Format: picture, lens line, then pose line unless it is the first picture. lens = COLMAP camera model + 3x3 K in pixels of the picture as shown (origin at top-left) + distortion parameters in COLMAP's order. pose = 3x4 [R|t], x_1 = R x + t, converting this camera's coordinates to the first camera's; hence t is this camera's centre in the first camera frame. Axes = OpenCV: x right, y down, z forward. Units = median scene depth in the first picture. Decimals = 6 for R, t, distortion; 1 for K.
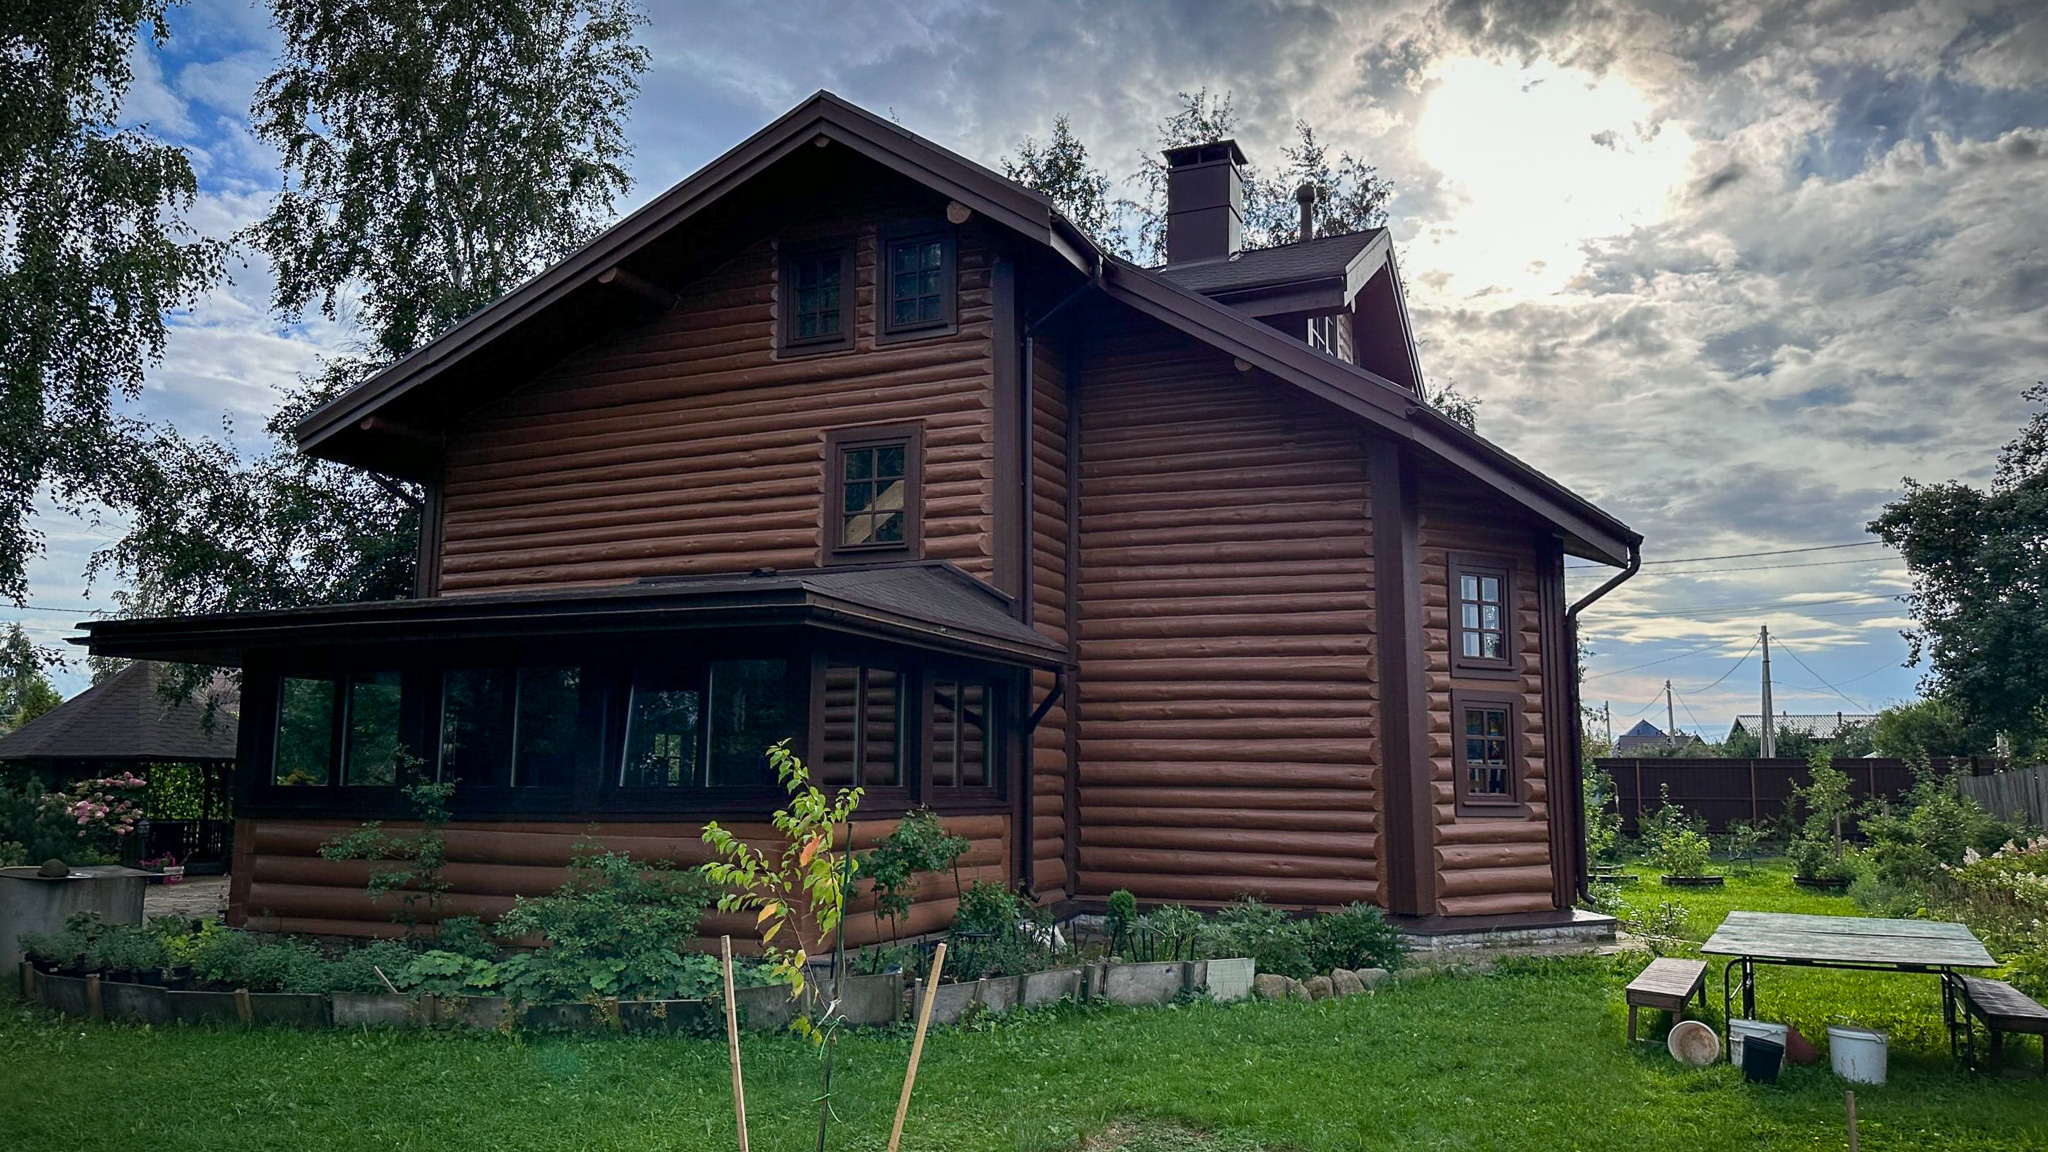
lens RADIAL K [[1399.0, 0, 1019.8], [0, 1399.0, 586.5], [0, 0, 1]] dist [0.149515, -0.261262]
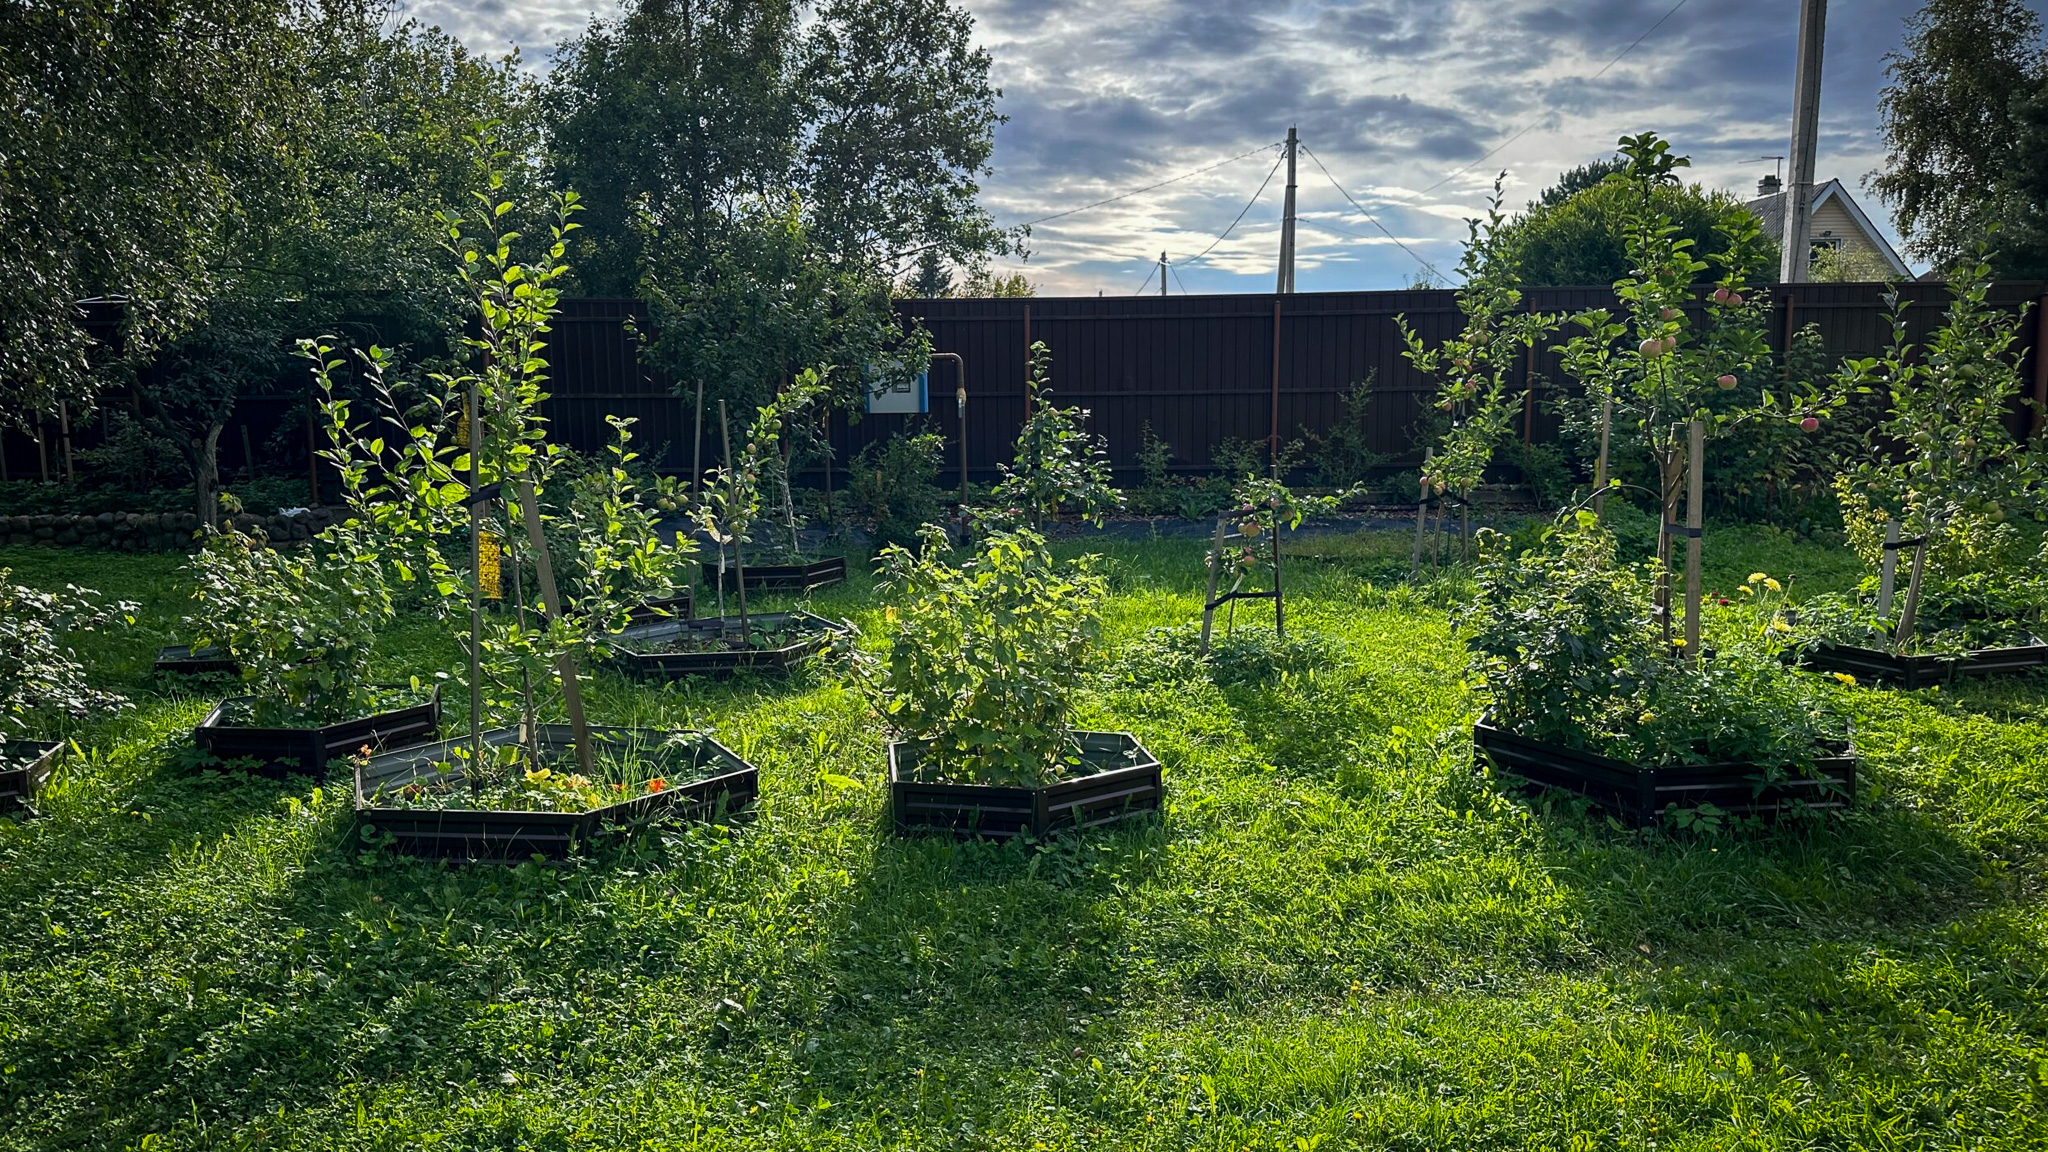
lens RADIAL K [[1399.0, 0, 1019.8], [0, 1399.0, 586.5], [0, 0, 1]] dist [0.149515, -0.261262]
pose [[0.951569, -0.055954, 0.302300, 0.167179], [-0.025425, 0.965606, 0.258763, 0.053009], [-0.306381, -0.253917, 0.917419, 0.334406]]
